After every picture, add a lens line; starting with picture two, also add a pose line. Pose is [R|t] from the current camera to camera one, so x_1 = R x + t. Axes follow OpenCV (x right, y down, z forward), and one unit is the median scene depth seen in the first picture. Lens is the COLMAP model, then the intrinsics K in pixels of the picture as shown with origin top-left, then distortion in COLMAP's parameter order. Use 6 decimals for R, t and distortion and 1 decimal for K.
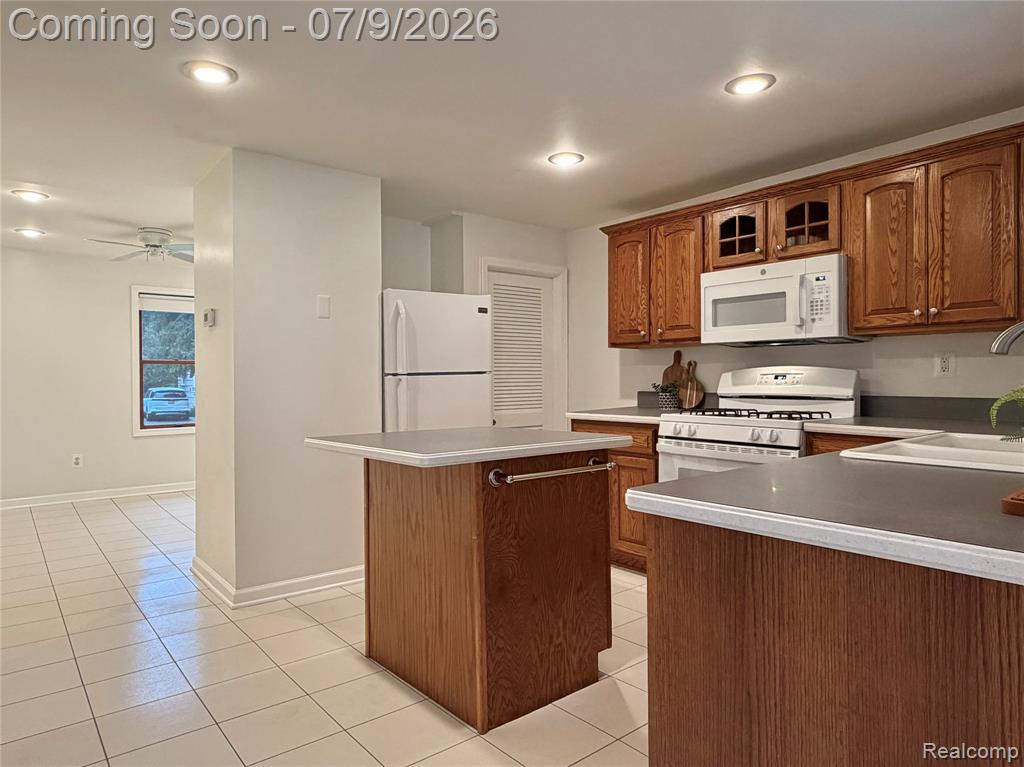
lens RADIAL K [[628.1, 0, 490.2], [0, 628.1, 378.1], [0, 0, 1]] dist [-0.004172, -0.001049]
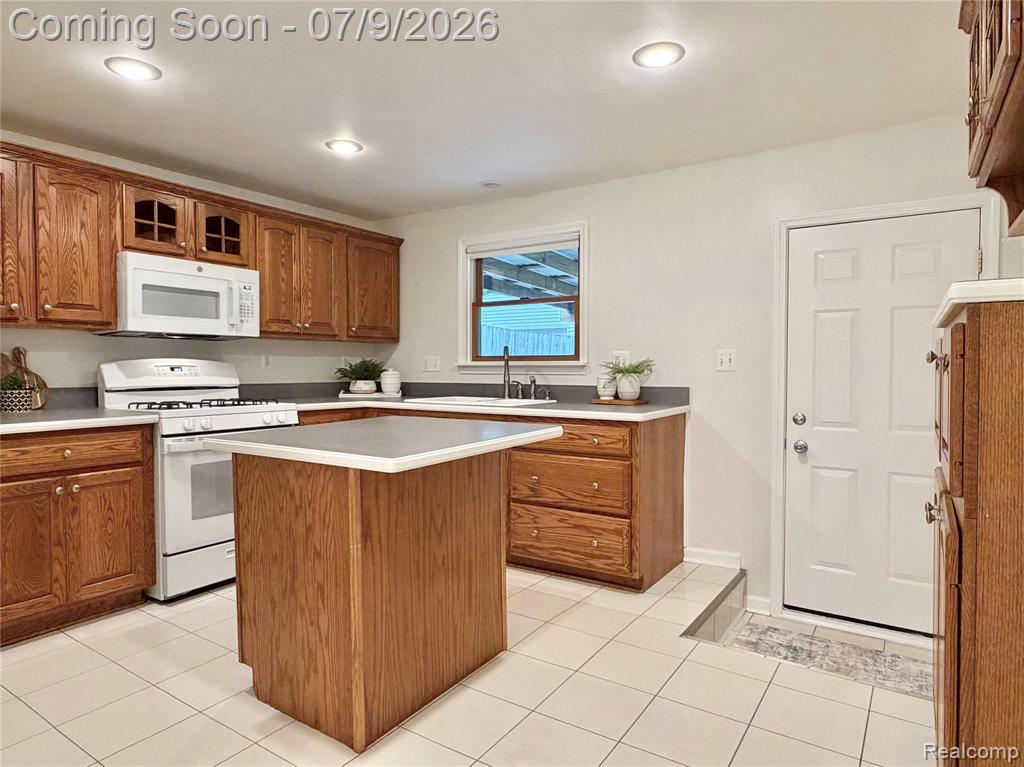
lens RADIAL K [[628.1, 0, 509.9], [0, 628.1, 380.8], [0, 0, 1]] dist [-0.004172, -0.001049]
pose [[-0.316702, -0.014473, 0.948415, -0.726949], [0.000504, 0.999881, 0.015427, 0.002450], [-0.948525, 0.005364, -0.316657, 0.833398]]
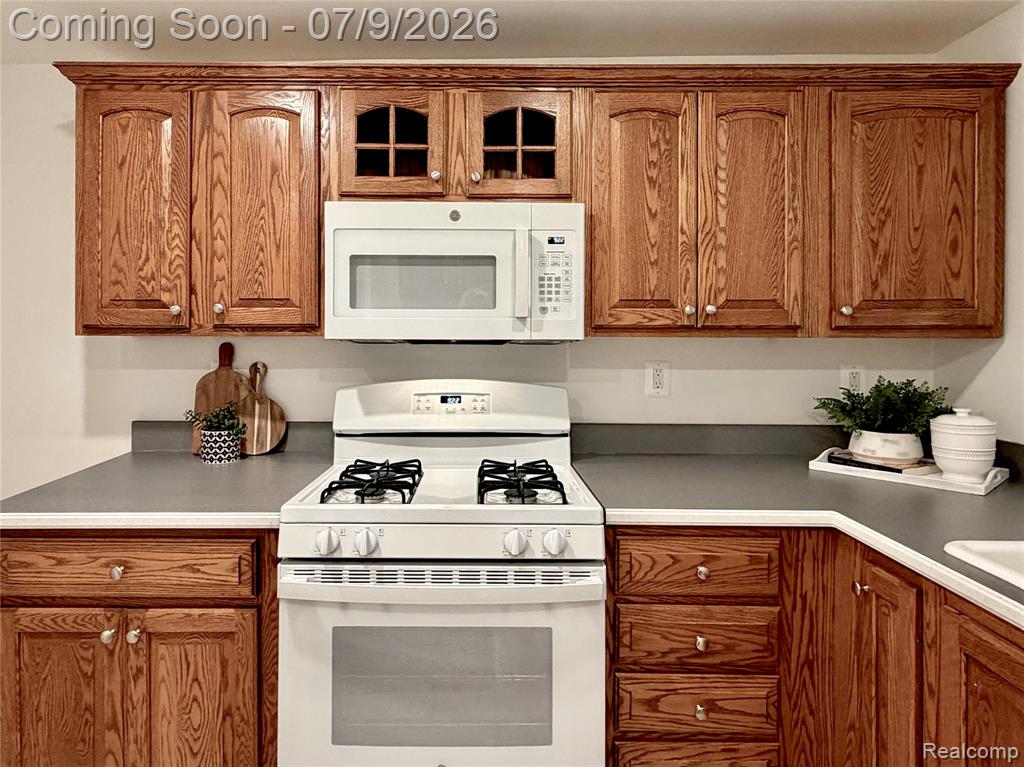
lens RADIAL K [[628.1, 0, 484.2], [0, 628.1, 341.0], [0, 0, 1]] dist [-0.004172, -0.001049]
pose [[0.612279, 0.001662, 0.790640, 0.016068], [-0.004556, 0.999989, 0.001427, -0.059483], [-0.790629, -0.004476, 0.612279, 0.637232]]
